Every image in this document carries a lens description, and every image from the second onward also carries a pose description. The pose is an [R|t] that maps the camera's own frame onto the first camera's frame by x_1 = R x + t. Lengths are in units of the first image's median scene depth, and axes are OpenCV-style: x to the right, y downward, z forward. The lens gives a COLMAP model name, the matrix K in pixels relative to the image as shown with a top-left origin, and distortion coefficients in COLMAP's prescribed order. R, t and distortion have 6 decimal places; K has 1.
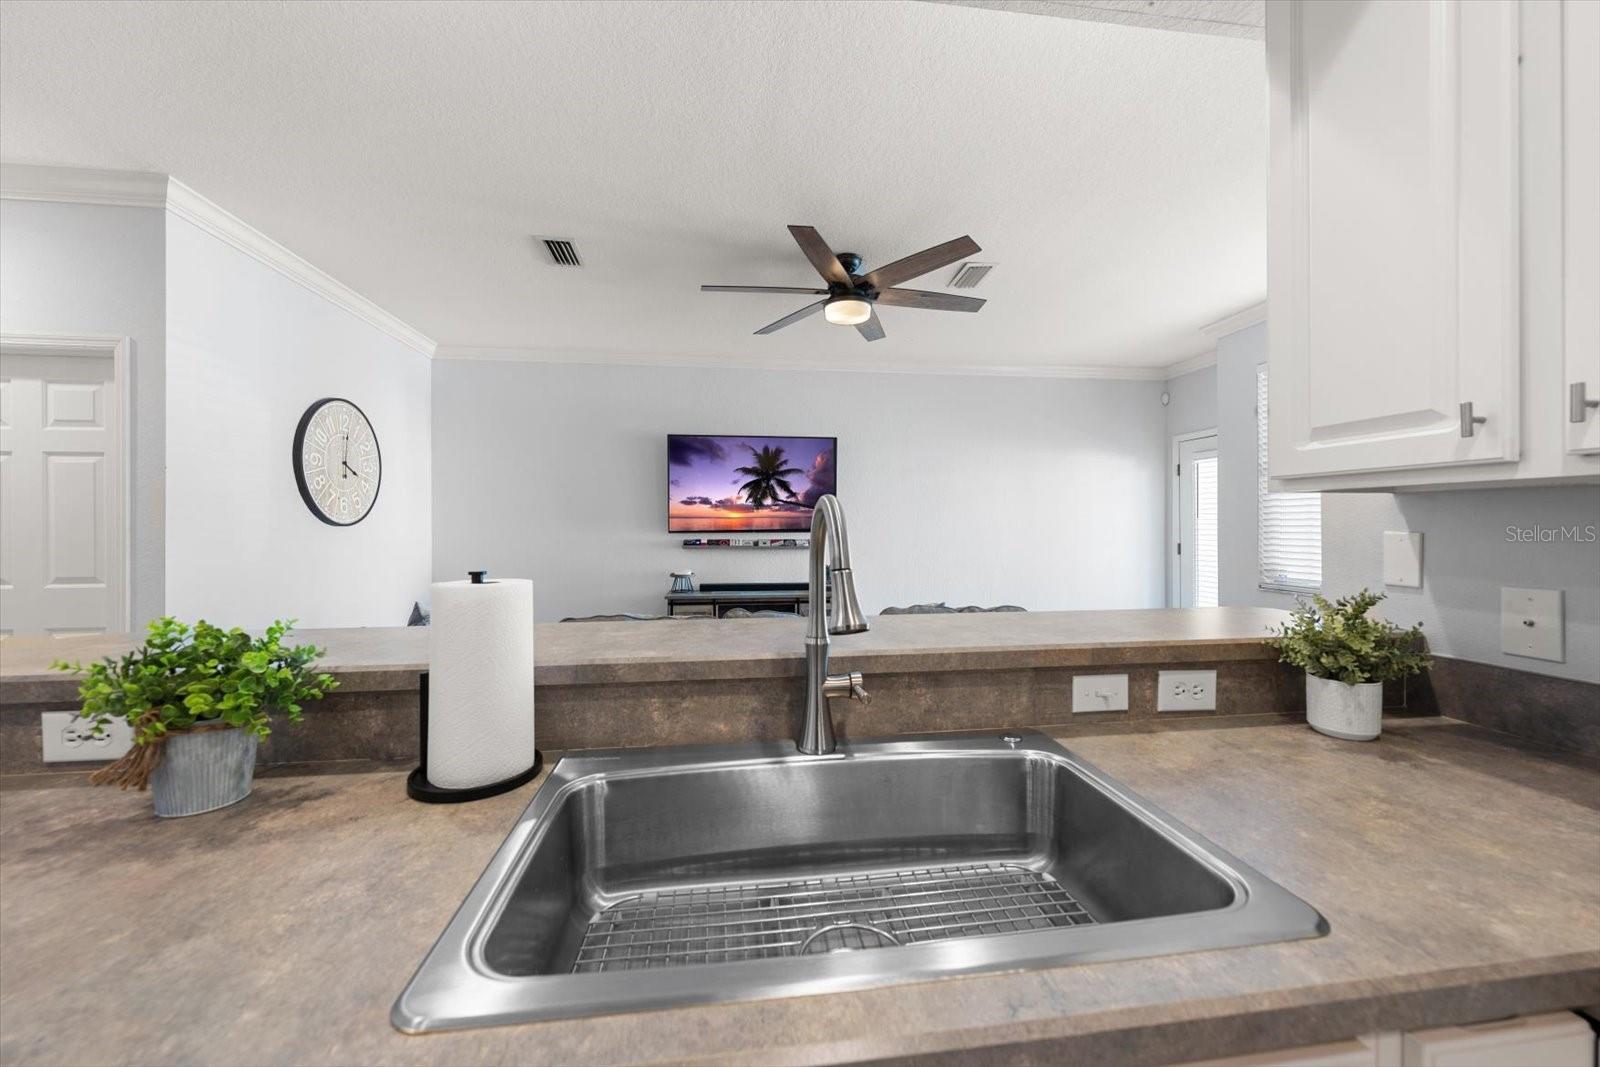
lens RADIAL K [[580.5, 0, 796.5], [0, 580.5, 523.0], [0, 0, 1]] dist [-0.002083, 0.000022]
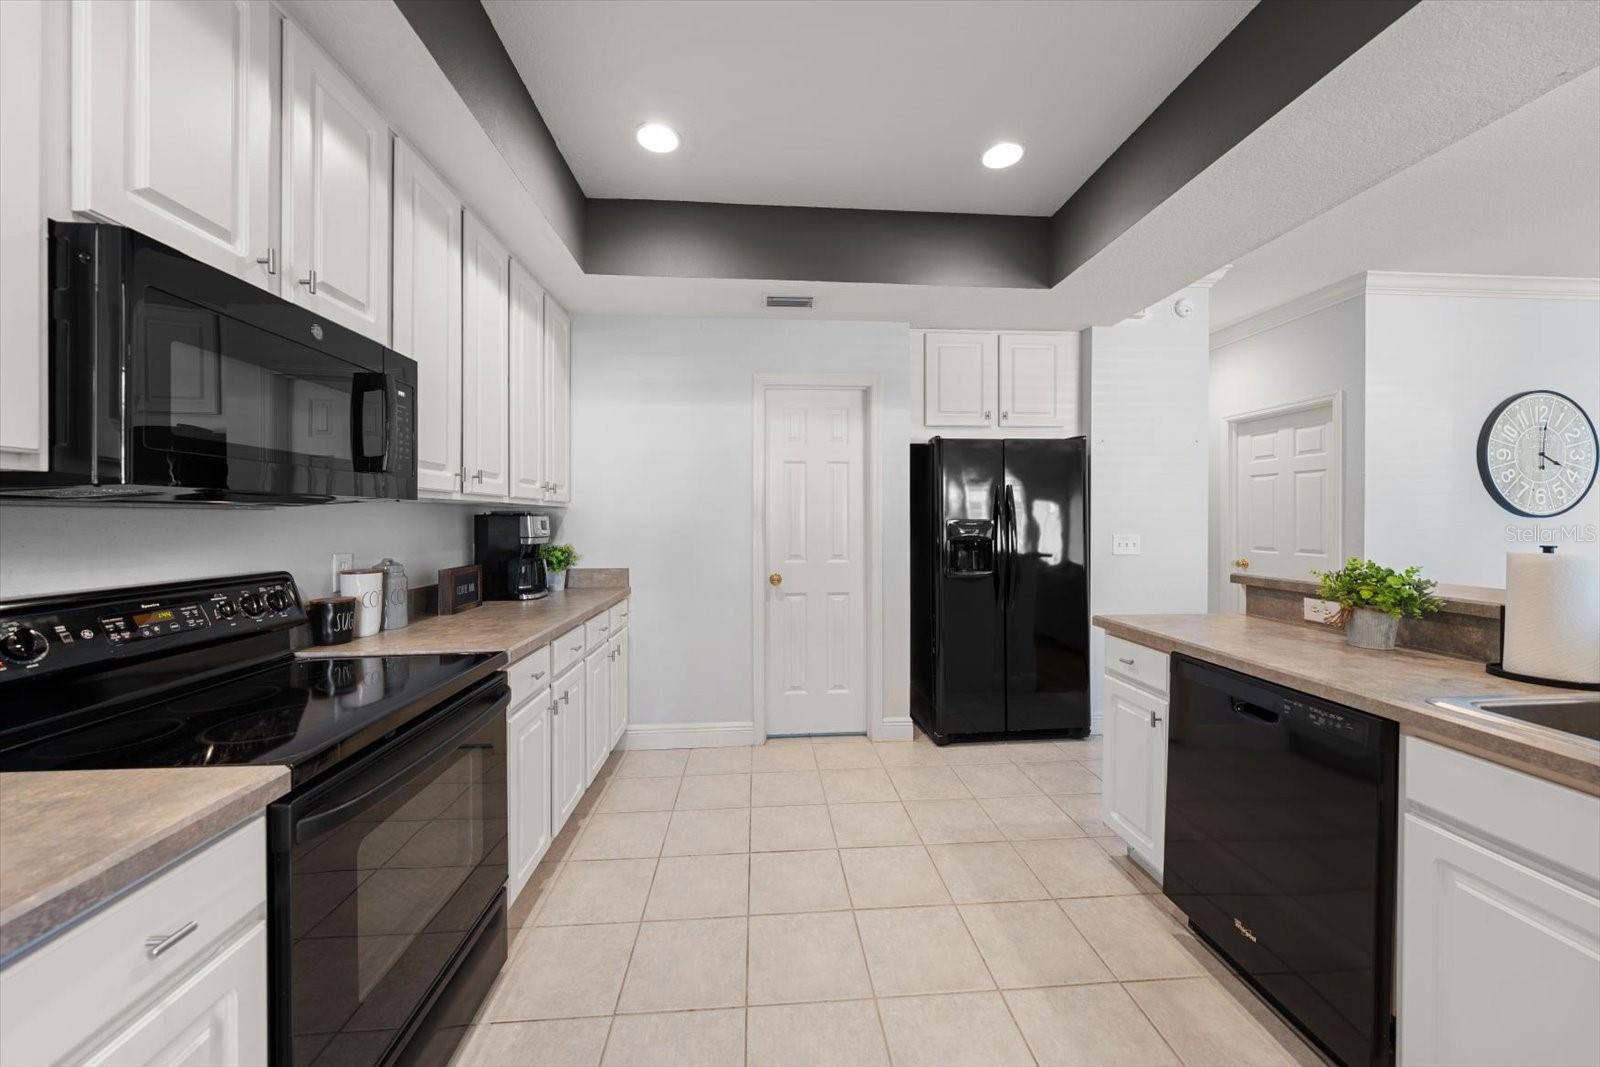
lens RADIAL K [[561.6, 0, 794.7], [0, 561.6, 519.5], [0, 0, 1]] dist [-0.000218, 0.000212]
pose [[-0.060352, 0.005187, -0.998164, 0.862515], [0.002241, 0.999985, 0.005061, 0.003964], [0.998175, -0.001931, -0.060362, -0.731492]]
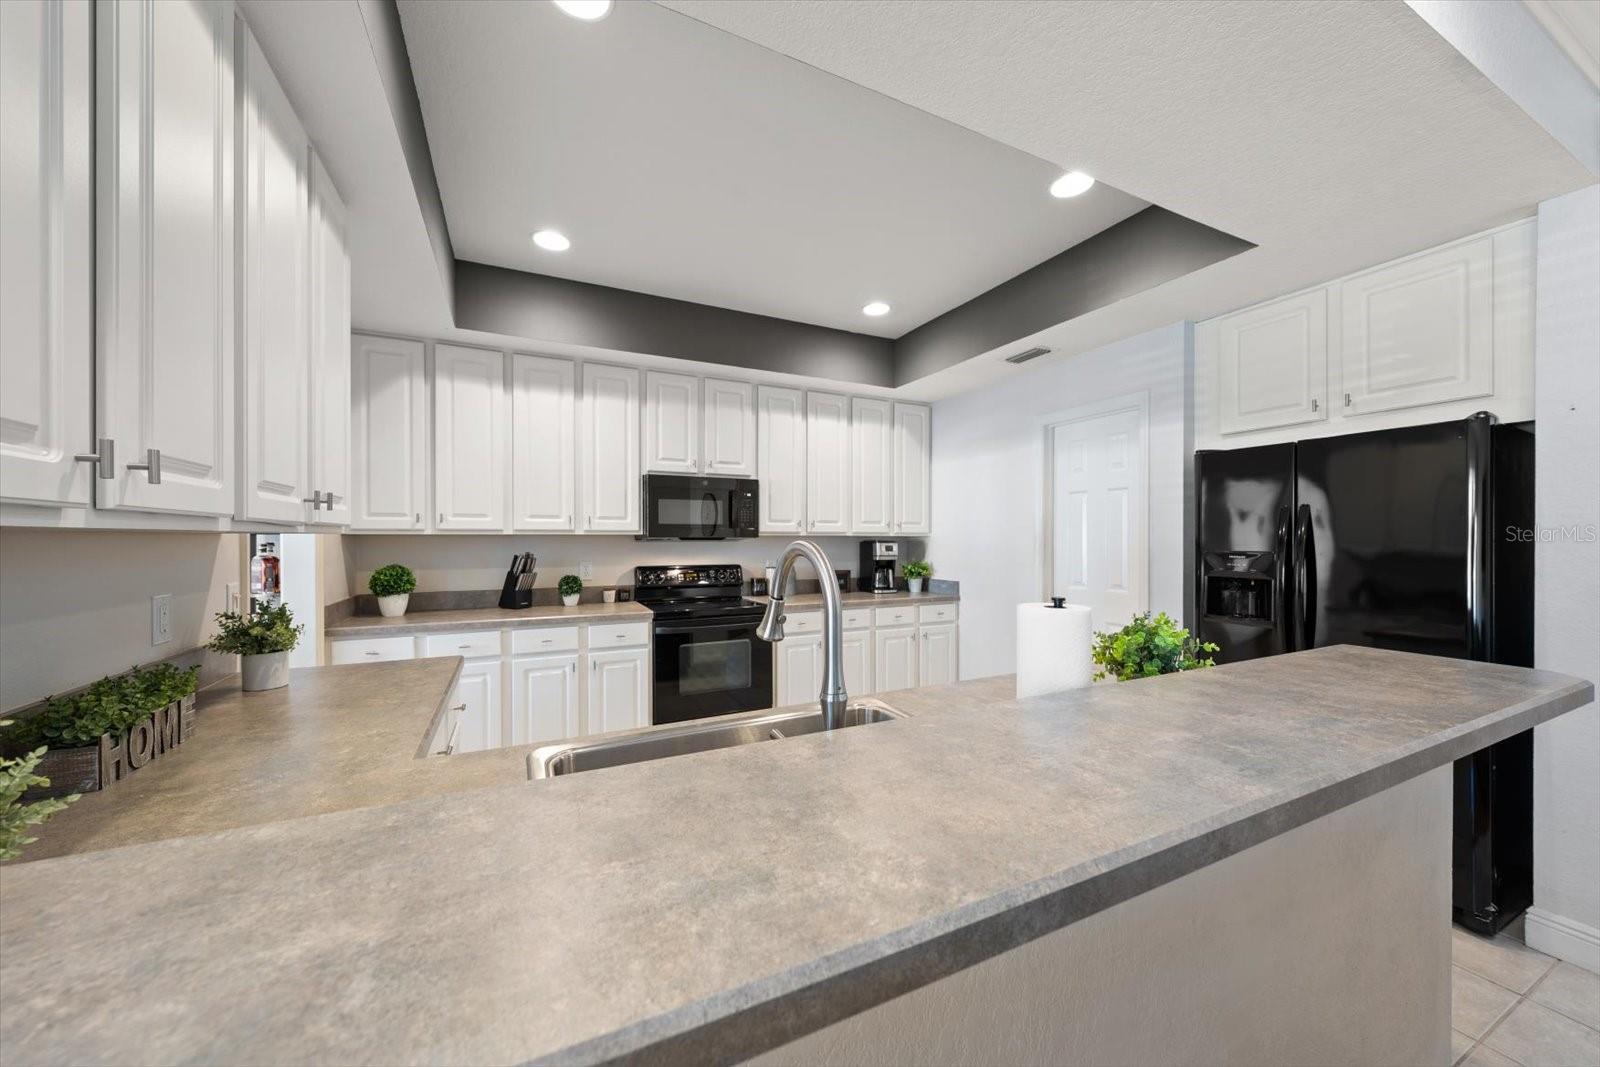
lens RADIAL K [[572.5, 0, 791.8], [0, 572.5, 534.0], [0, 0, 1]] dist [0.000647, 0.000035]
pose [[-0.949978, 0.002143, -0.312310, 0.377094], [0.004648, 0.999963, -0.007277, -0.036241], [0.312282, -0.008365, -0.949953, 1.633282]]
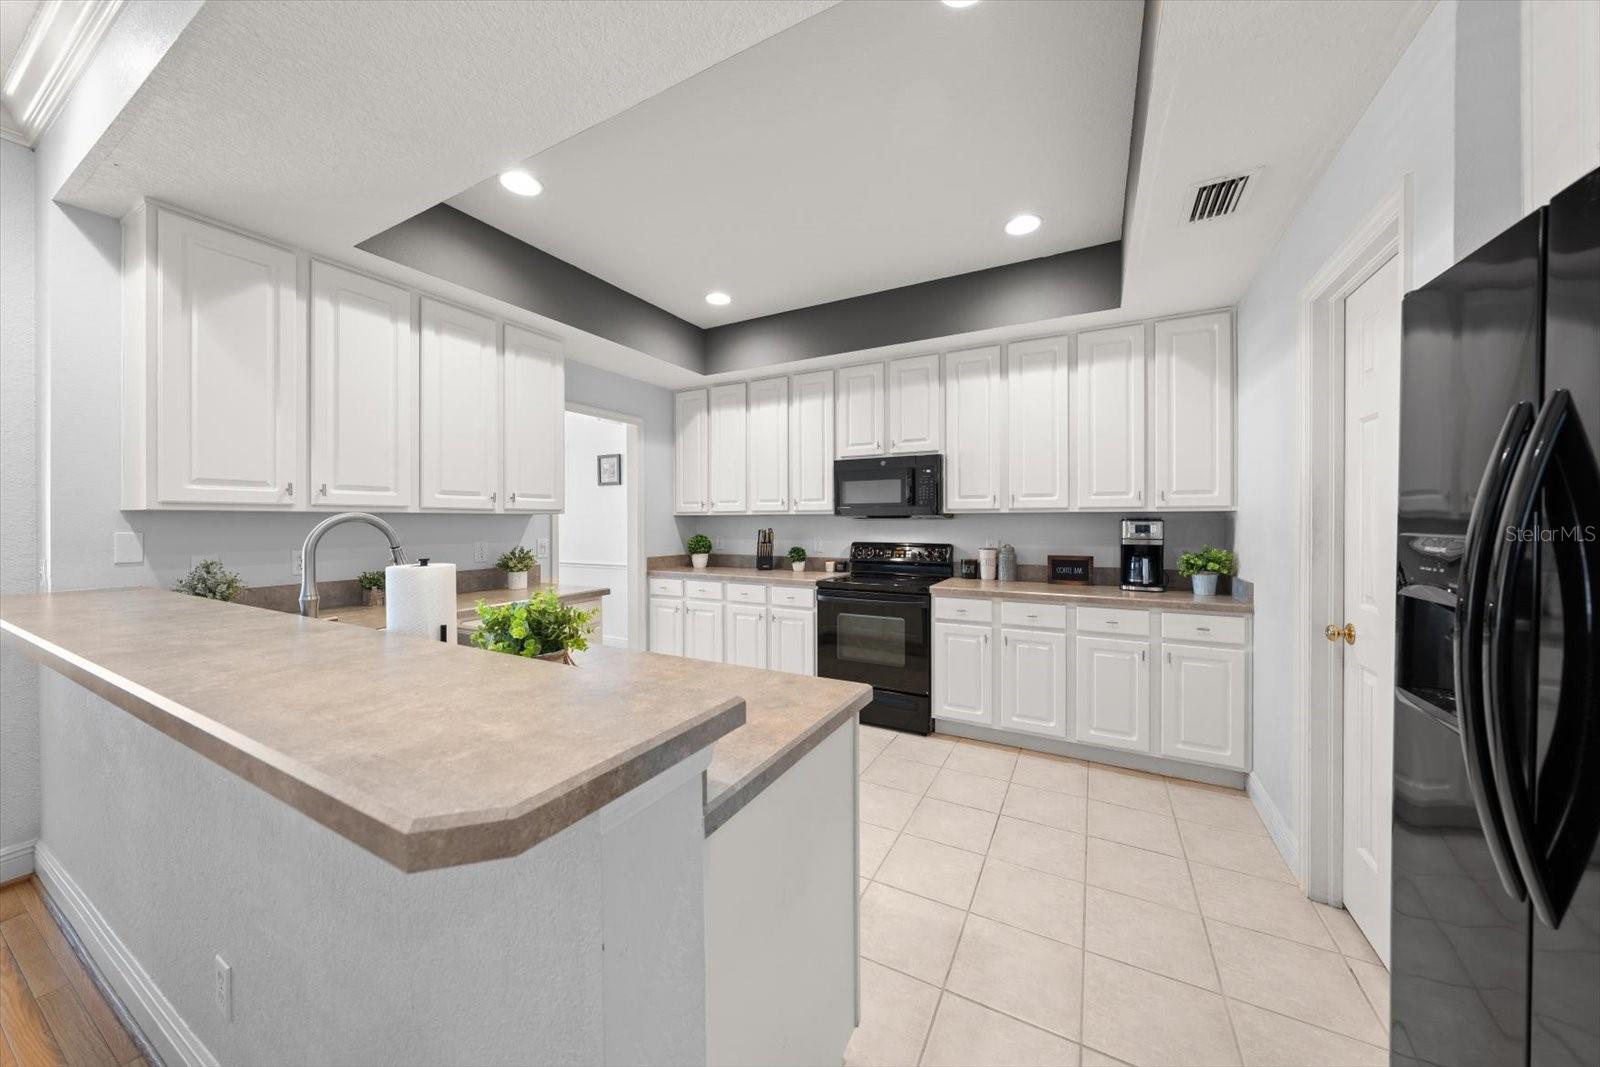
lens RADIAL K [[561.6, 0, 794.7], [0, 561.6, 519.5], [0, 0, 1]] dist [-0.000218, 0.000212]
pose [[-0.799039, 0.007195, 0.601236, -1.844766], [0.008593, 0.999963, -0.000547, -0.023147], [-0.601218, 0.004729, -0.799071, 1.346708]]
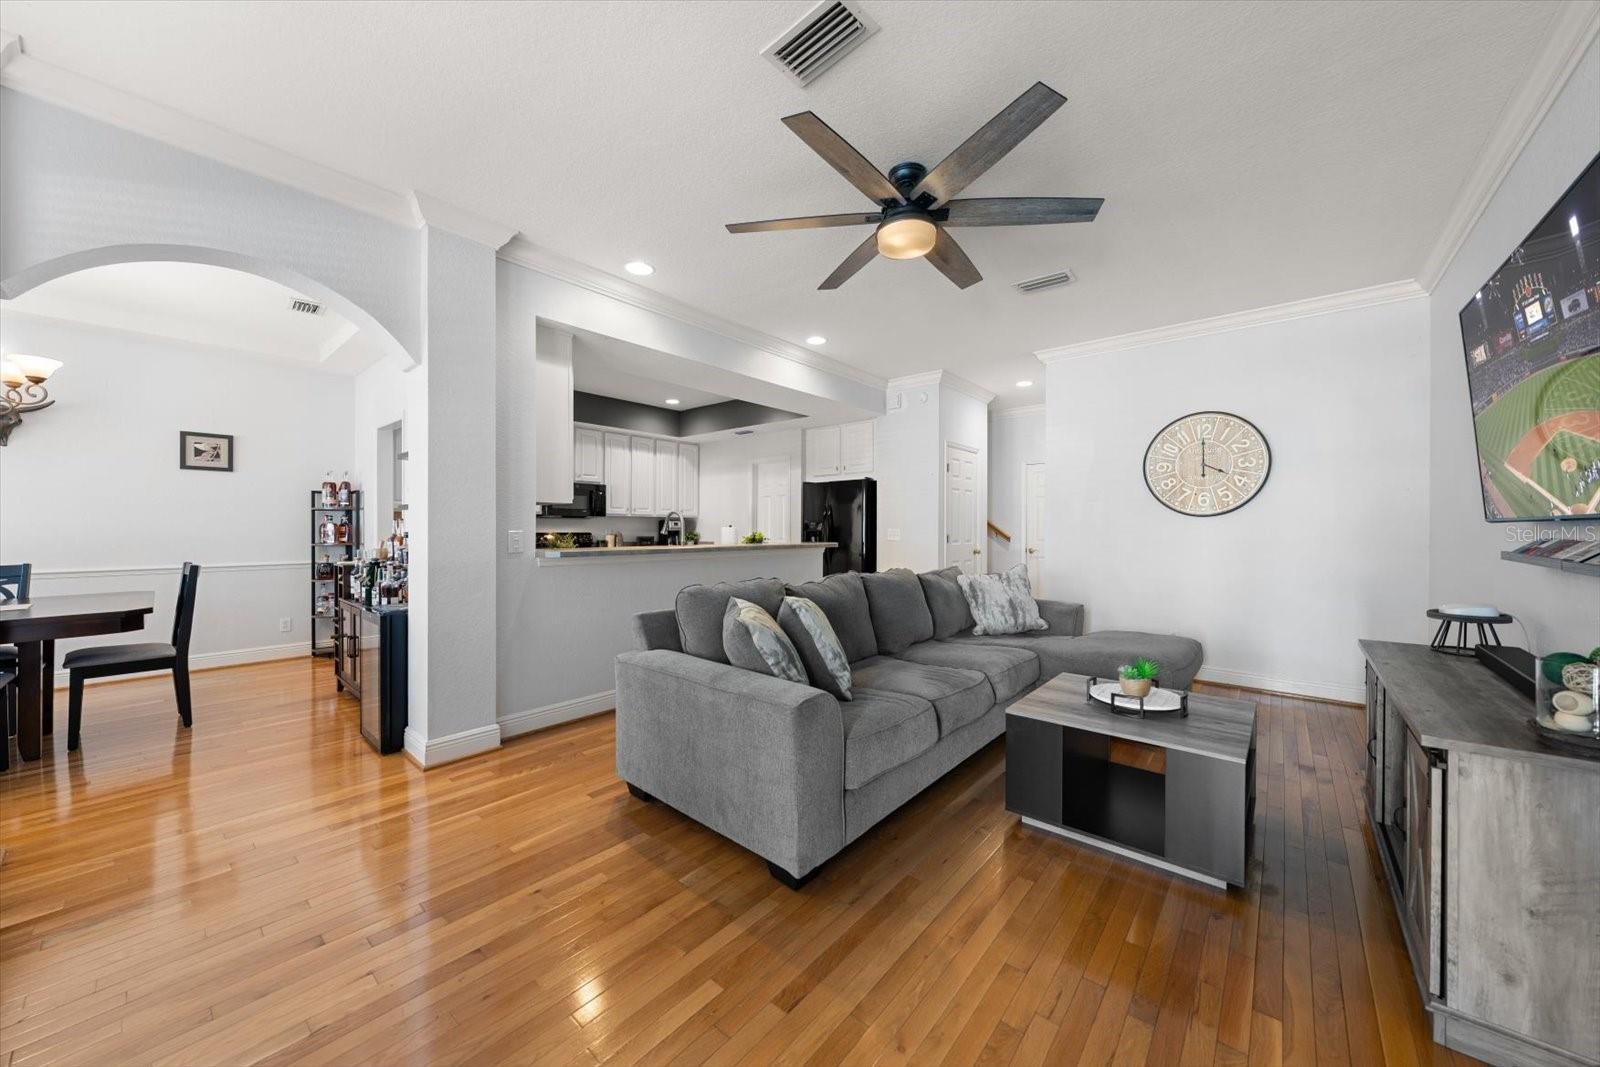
lens RADIAL K [[561.6, 0, 794.7], [0, 561.6, 519.5], [0, 0, 1]] dist [-0.000218, 0.000212]
pose [[-0.747104, -0.008037, -0.664659, 2.084163], [0.002081, 0.999894, -0.014429, 0.086372], [0.664704, -0.012163, -0.747008, 4.352189]]
